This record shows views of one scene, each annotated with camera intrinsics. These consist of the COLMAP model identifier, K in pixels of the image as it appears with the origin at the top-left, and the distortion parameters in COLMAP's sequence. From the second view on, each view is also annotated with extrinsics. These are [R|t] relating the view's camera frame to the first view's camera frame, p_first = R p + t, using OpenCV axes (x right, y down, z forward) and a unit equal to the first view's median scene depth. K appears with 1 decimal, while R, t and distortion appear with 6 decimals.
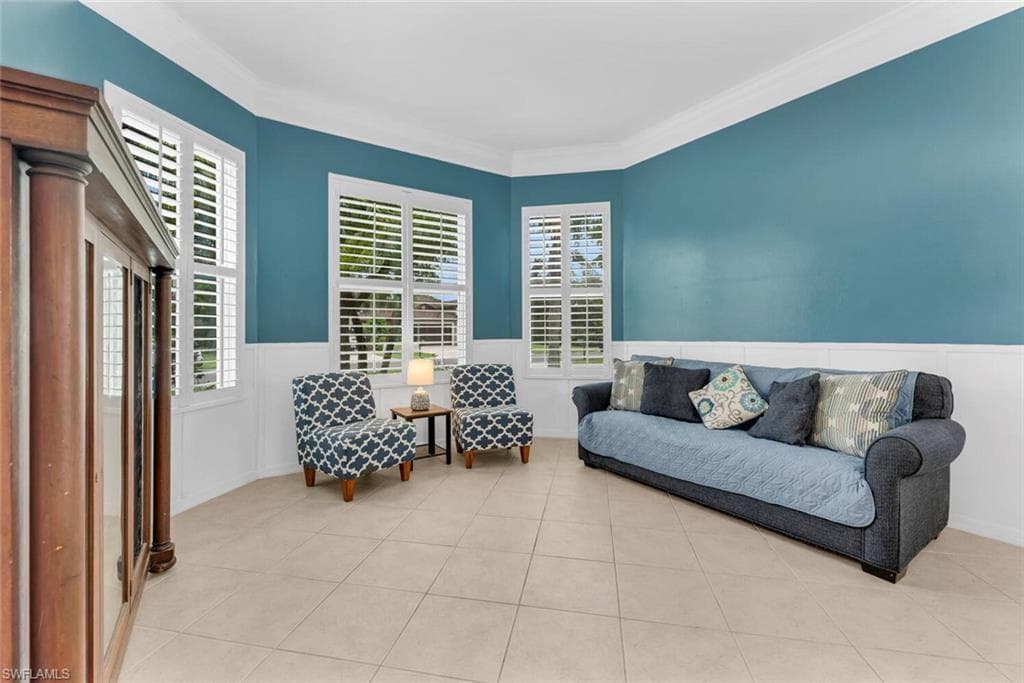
lens RADIAL K [[419.7, 0, 511.0], [0, 419.7, 337.1], [0, 0, 1]] dist [-0.010050, -0.000112]
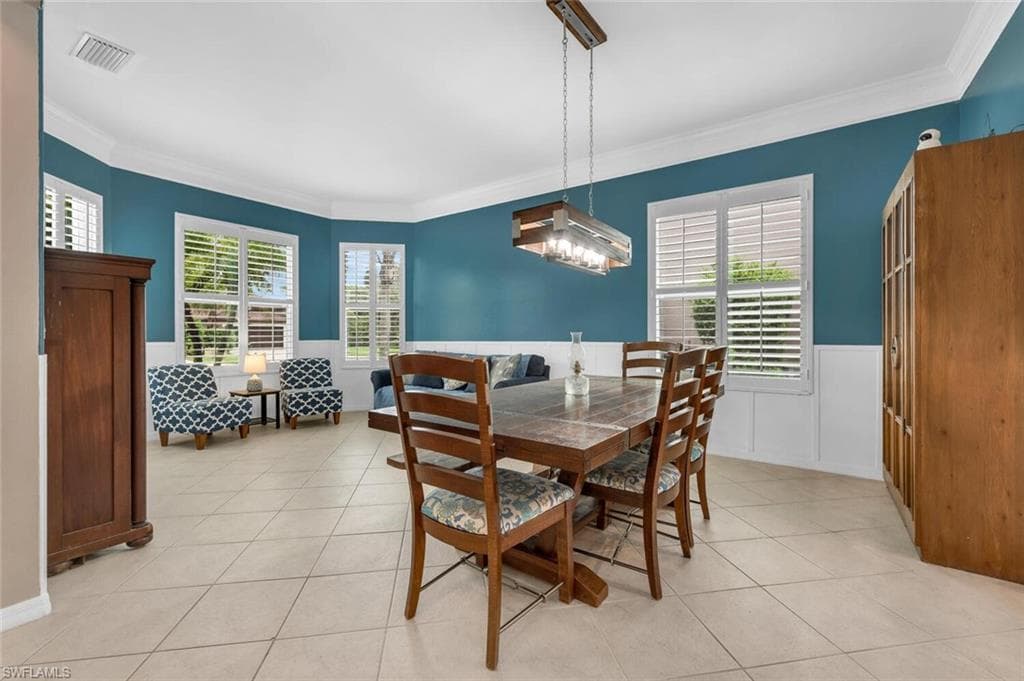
lens RADIAL K [[419.7, 0, 513.5], [0, 419.7, 339.1], [0, 0, 1]] dist [-0.010050, -0.000112]
pose [[0.935185, 0.000939, 0.354157, 0.095465], [-0.000061, 0.999997, -0.002489, 0.006445], [-0.354158, 0.002306, 0.935183, -0.606142]]
